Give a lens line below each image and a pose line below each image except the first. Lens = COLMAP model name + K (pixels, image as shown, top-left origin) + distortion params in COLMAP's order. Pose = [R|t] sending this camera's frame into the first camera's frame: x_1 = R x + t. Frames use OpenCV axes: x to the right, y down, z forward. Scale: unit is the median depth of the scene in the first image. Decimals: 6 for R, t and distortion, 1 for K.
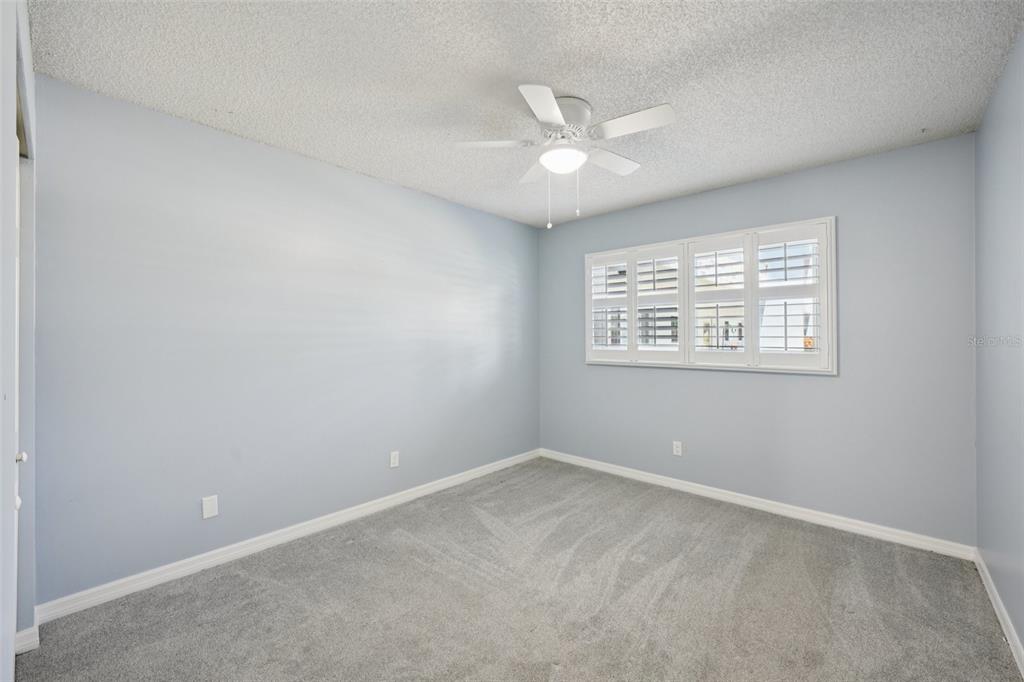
lens RADIAL K [[419.4, 0, 507.3], [0, 419.4, 336.9], [0, 0, 1]] dist [0.000144, 0.000160]
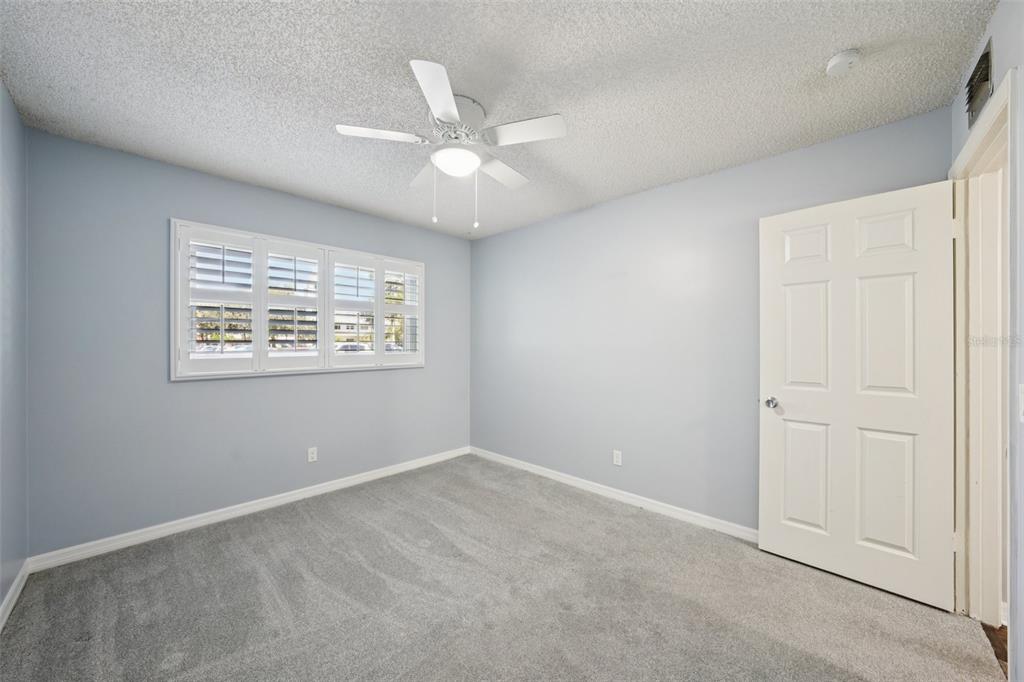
lens RADIAL K [[370.5, 0, 509.5], [0, 370.5, 344.5], [0, 0, 1]] dist [-0.021892, 0.006630]
pose [[0.025716, -0.012766, 0.999588, -0.464059], [-0.006020, 0.999898, 0.012925, -0.007348], [-0.999651, -0.006350, 0.025636, 0.541268]]
